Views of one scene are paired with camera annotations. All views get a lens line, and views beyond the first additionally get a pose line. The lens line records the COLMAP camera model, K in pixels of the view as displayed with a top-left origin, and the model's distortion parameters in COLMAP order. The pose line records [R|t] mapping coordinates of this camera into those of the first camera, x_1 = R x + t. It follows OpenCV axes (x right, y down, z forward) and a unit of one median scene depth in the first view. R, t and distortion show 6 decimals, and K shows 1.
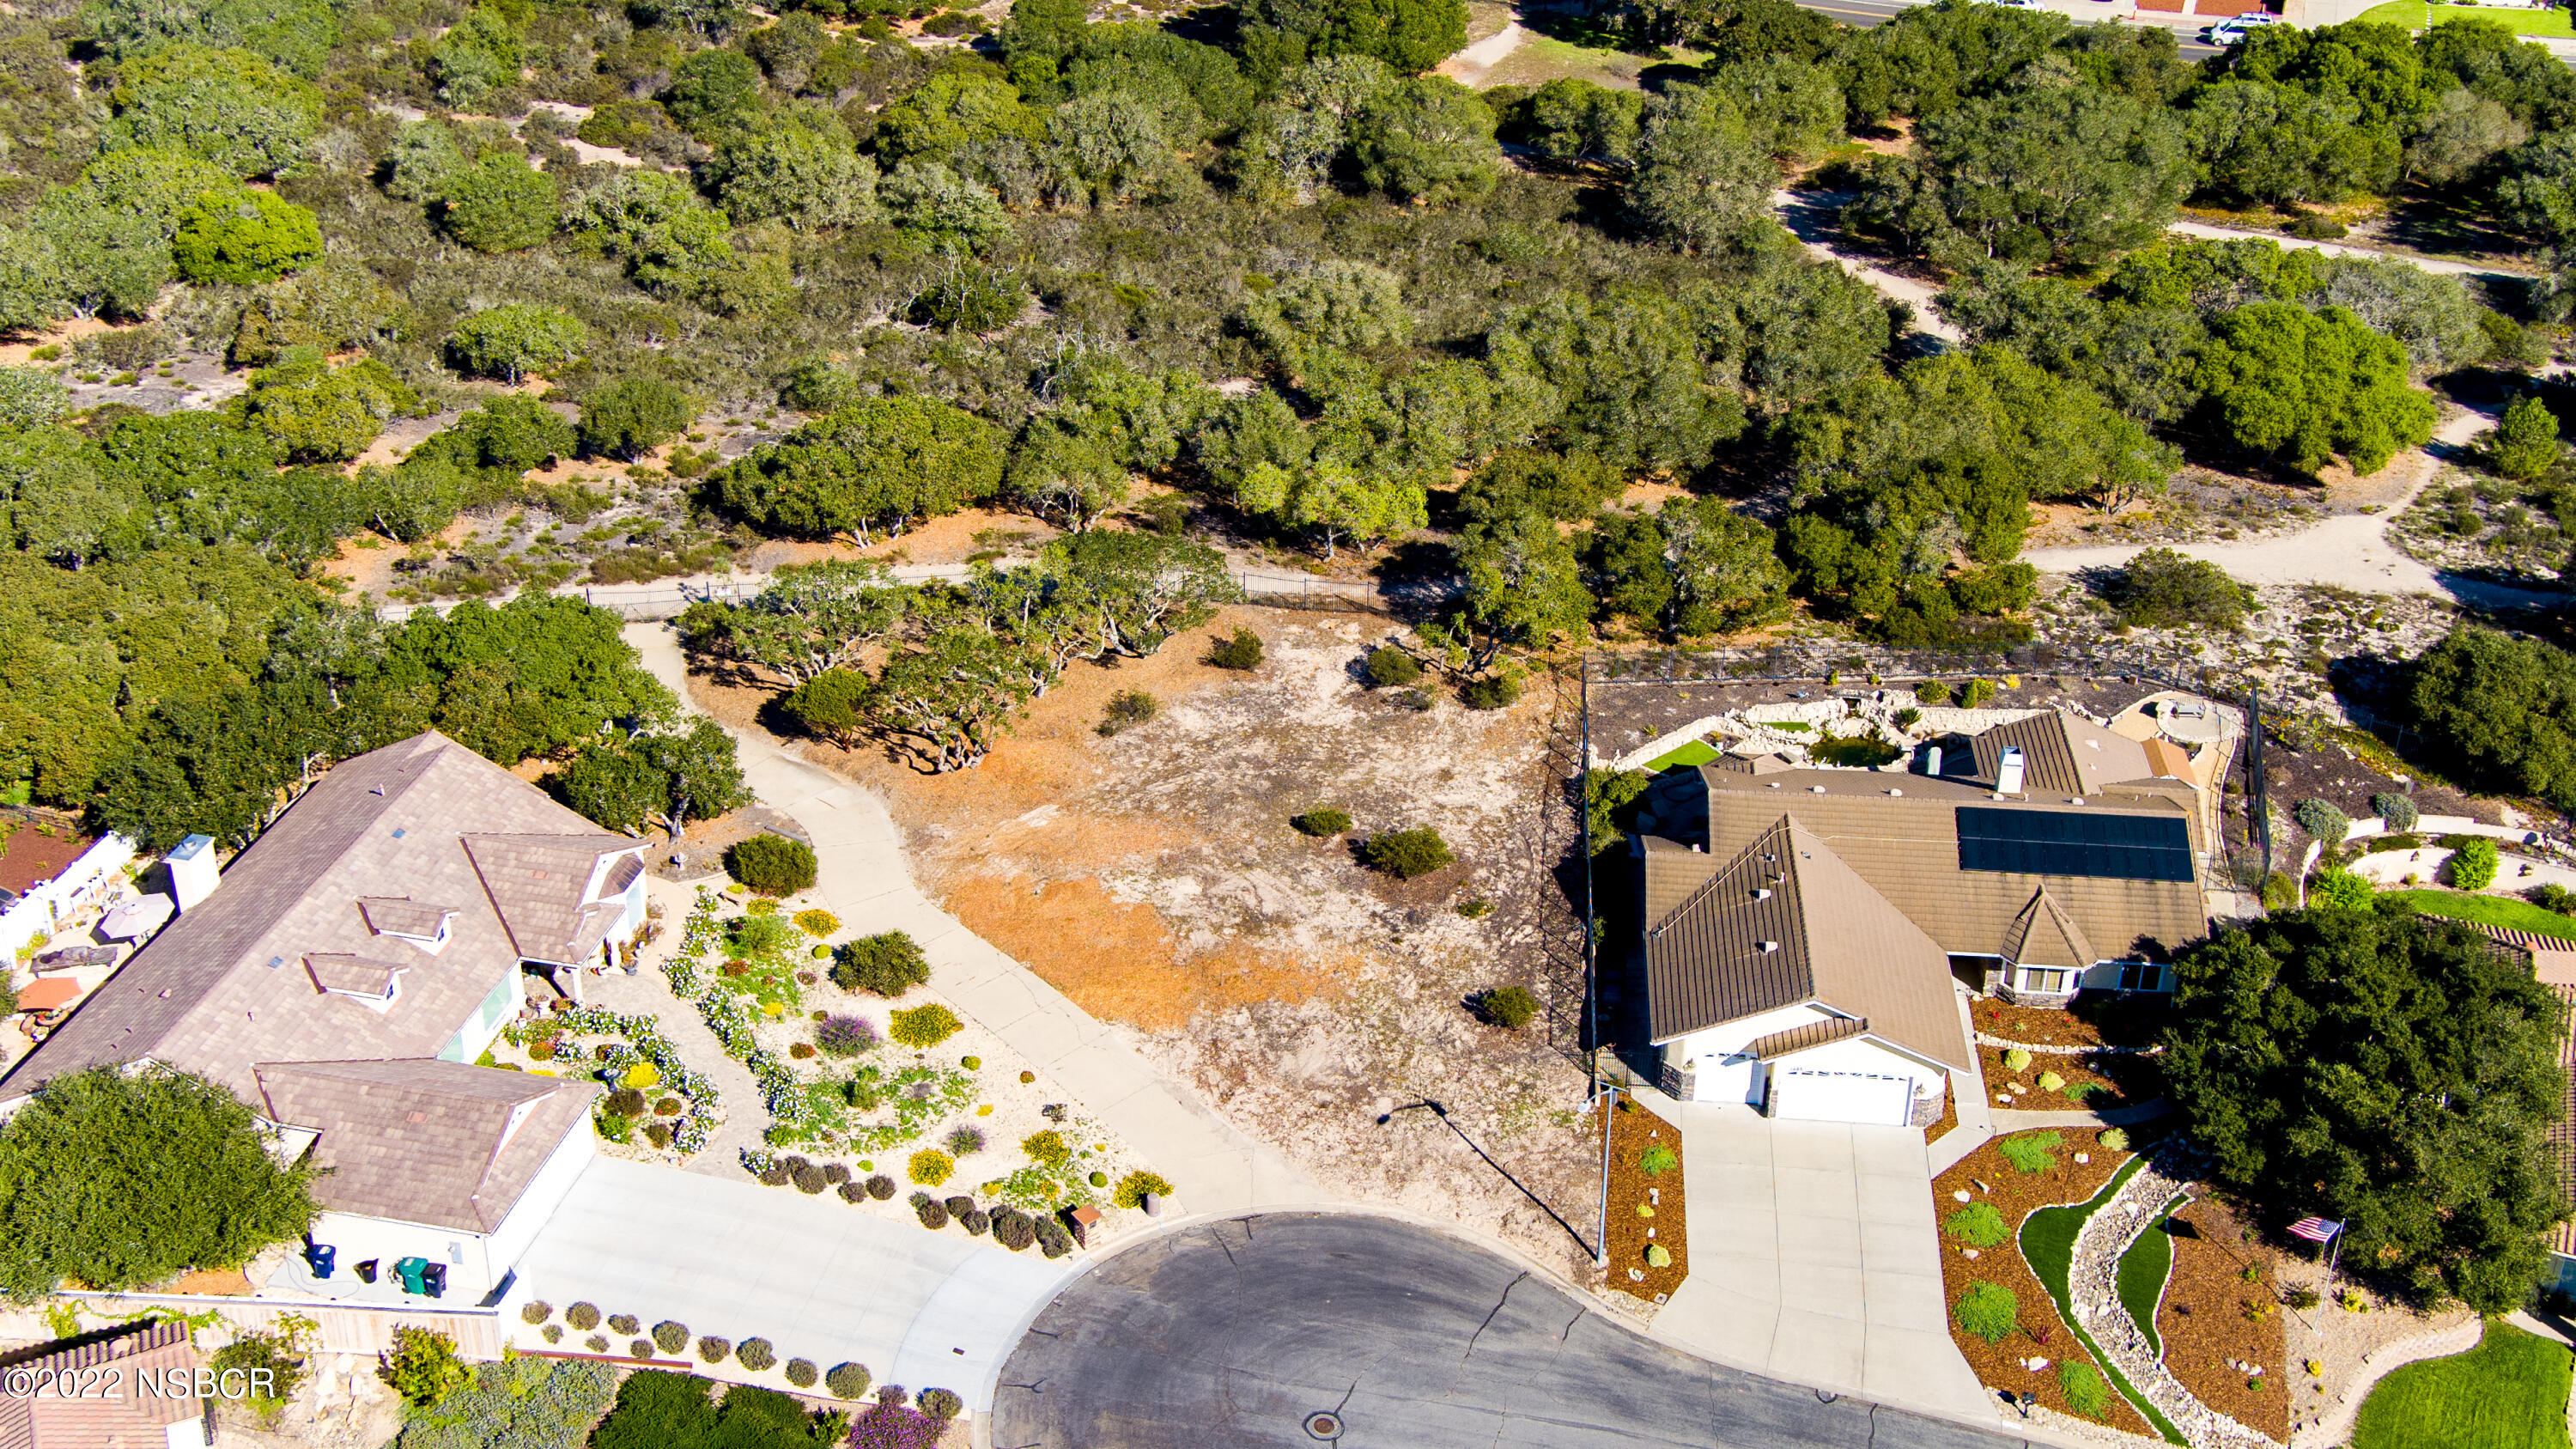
lens RADIAL K [[2957.7, 0, 1285.8], [0, 2957.7, 725.6], [0, 0, 1]] dist [0.162562, 0.075728]
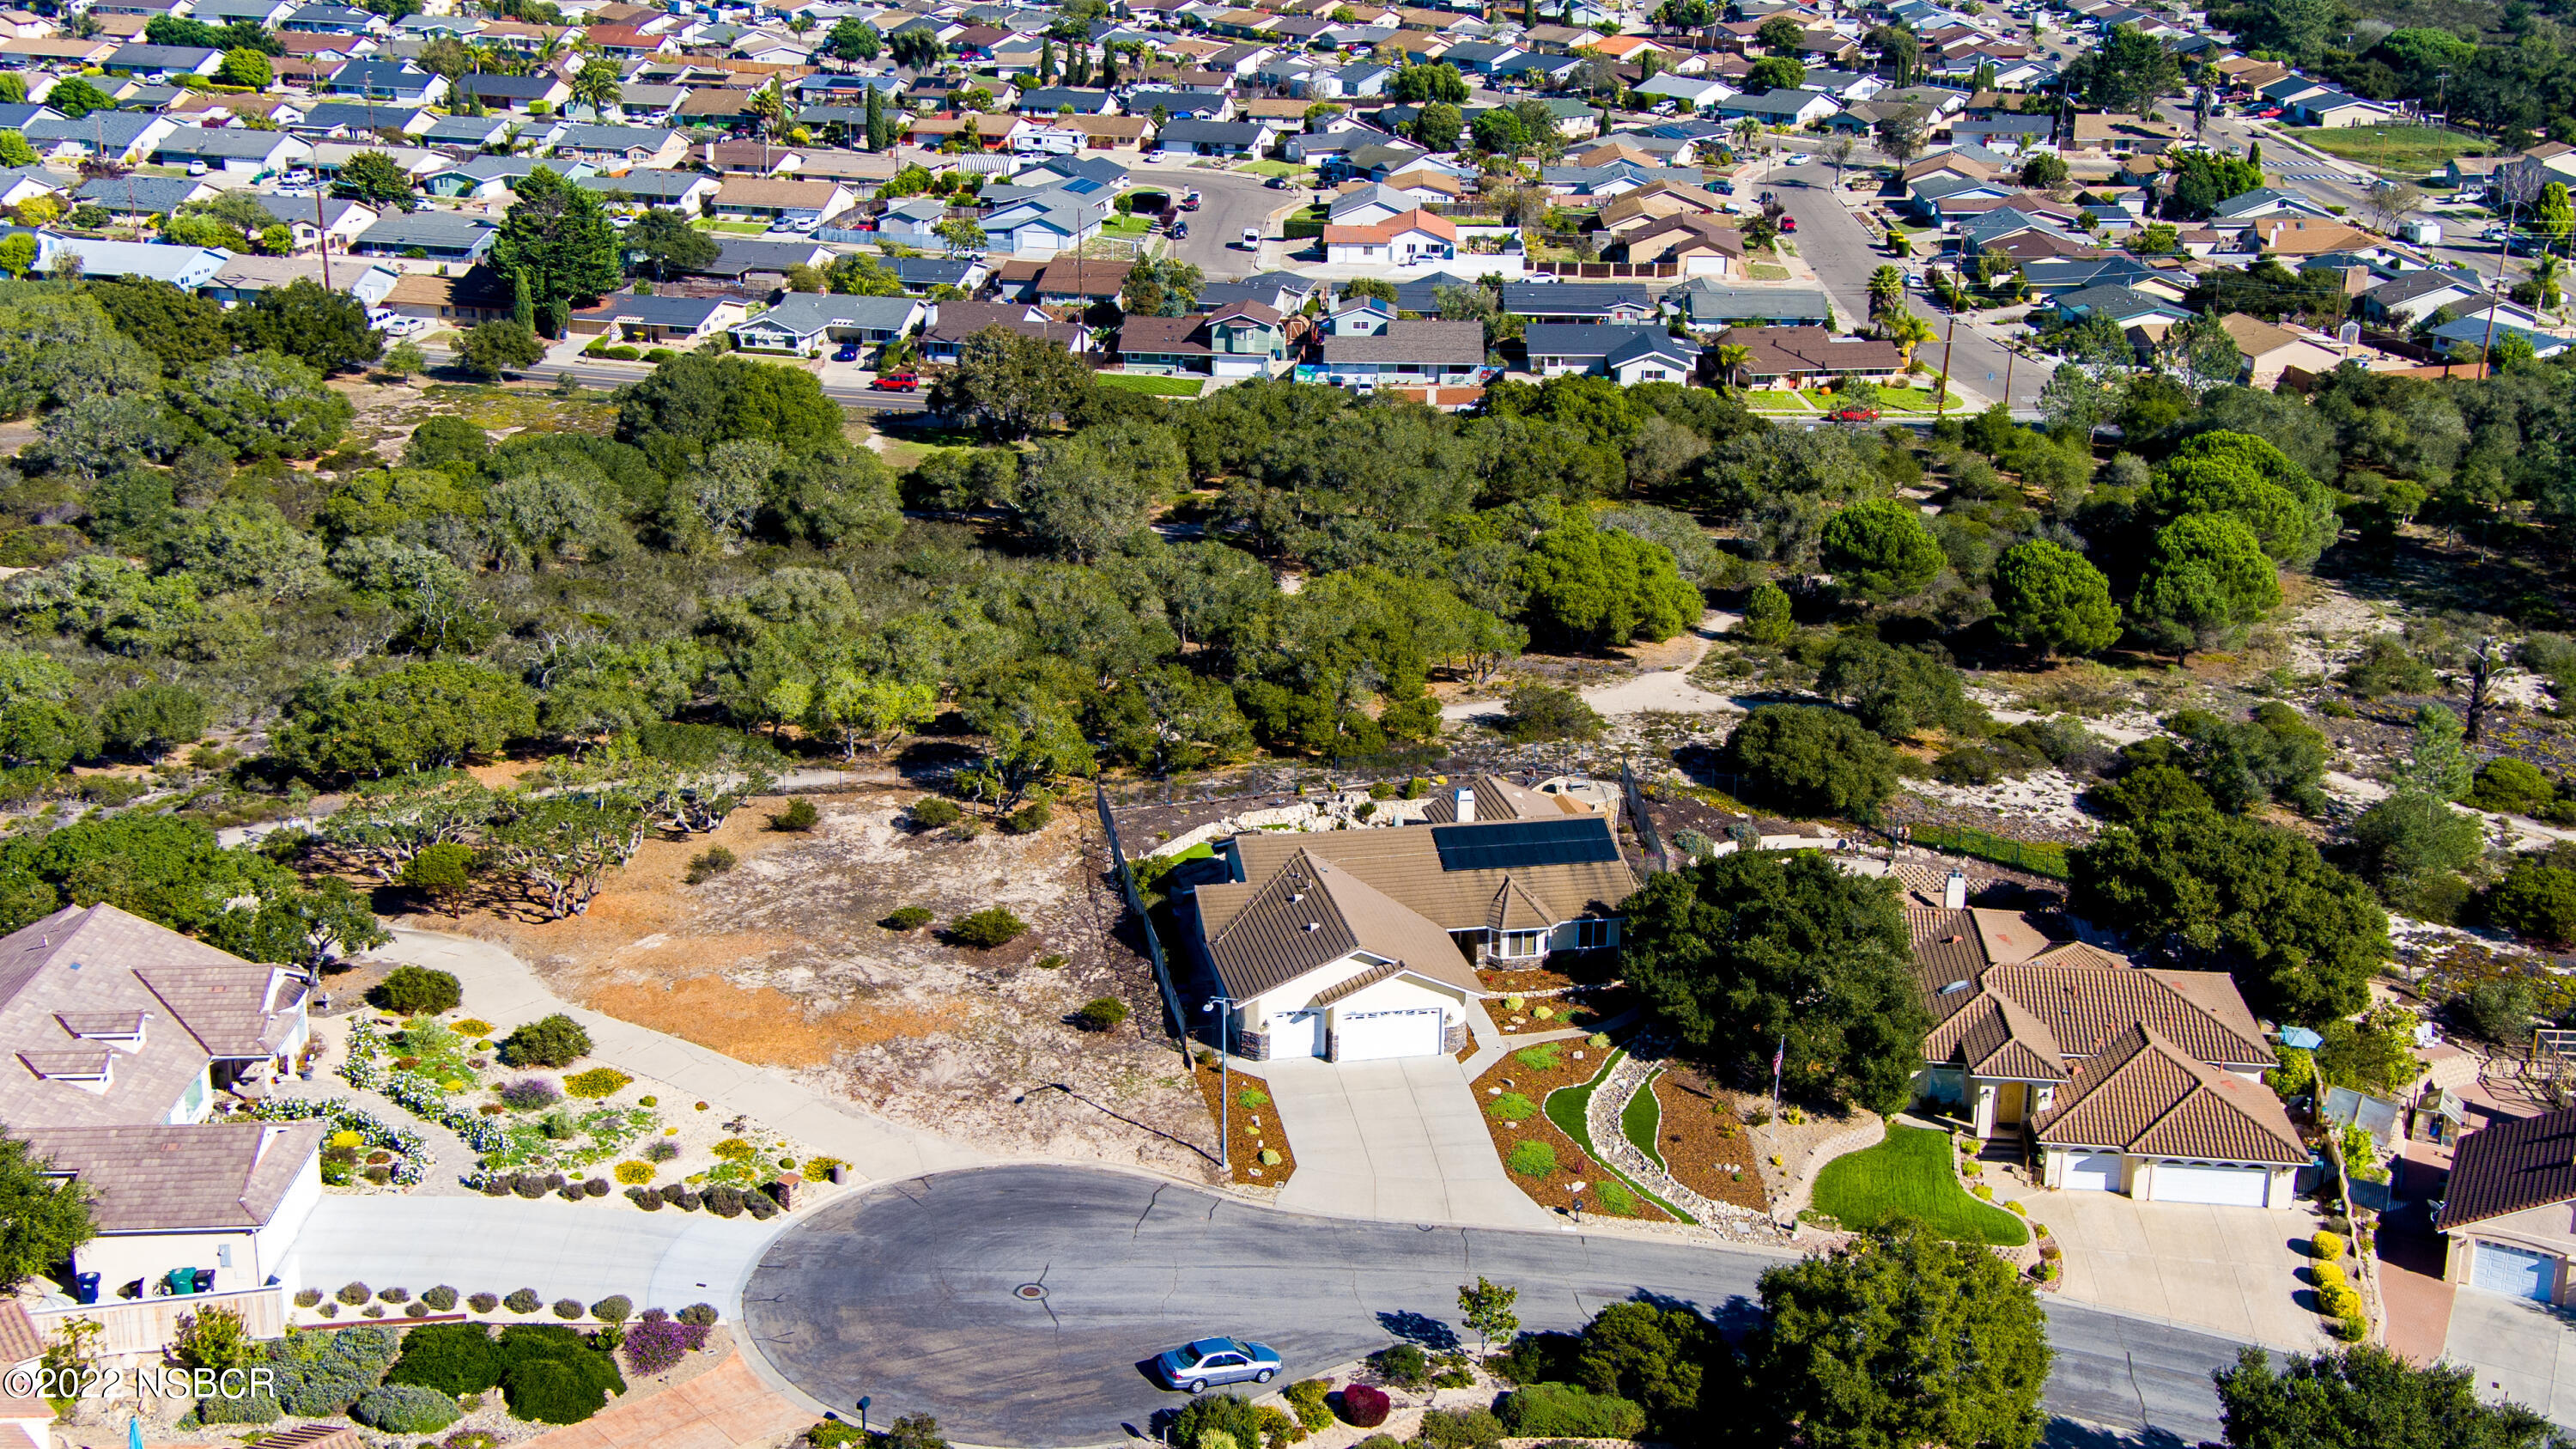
lens RADIAL K [[2957.7, 0, 1285.8], [0, 2957.7, 725.6], [0, 0, 1]] dist [0.162562, 0.075728]
pose [[0.963226, -0.086281, 0.254463, -0.145344], [0.136302, 0.973047, -0.186016, 0.212851], [-0.231554, 0.213860, 0.949024, -0.159158]]
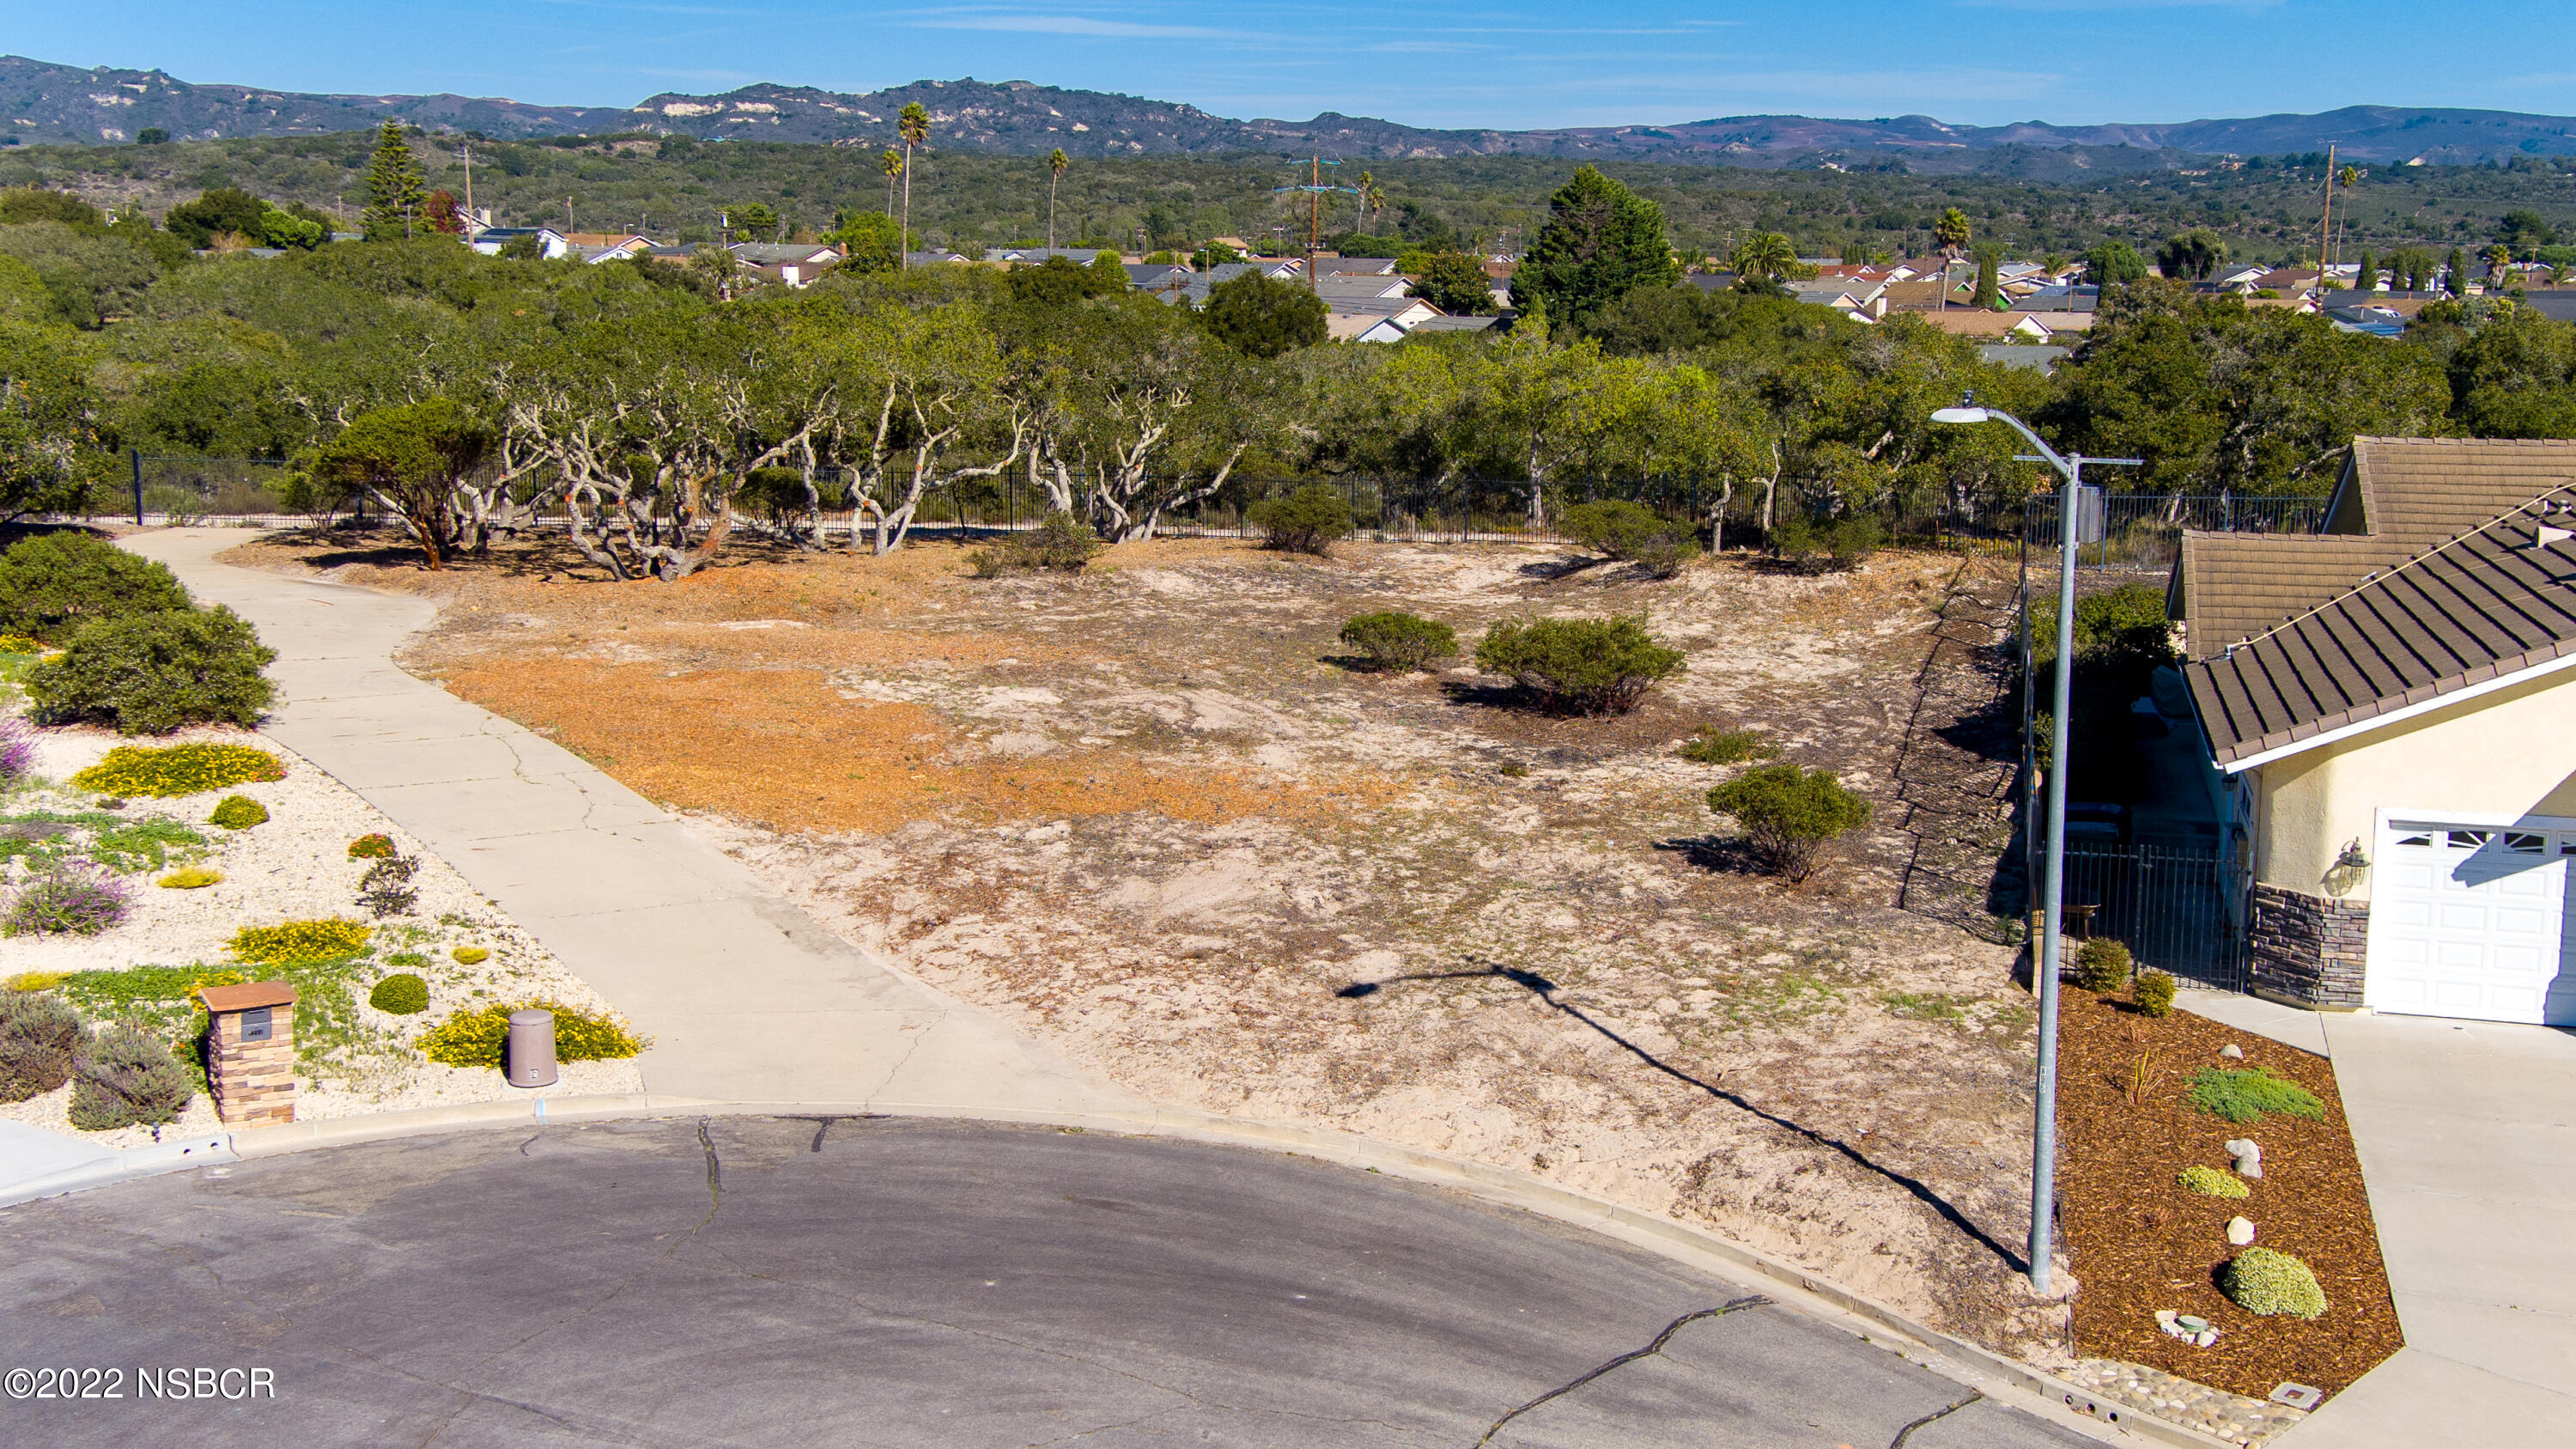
lens RADIAL K [[2957.7, 0, 1285.8], [0, 2957.7, 725.6], [0, 0, 1]] dist [0.162562, 0.075728]
pose [[0.986440, 0.026098, -0.162031, 0.074075], [-0.082028, 0.933517, -0.349023, 0.213395], [0.142150, 0.357581, 0.923000, 0.662225]]
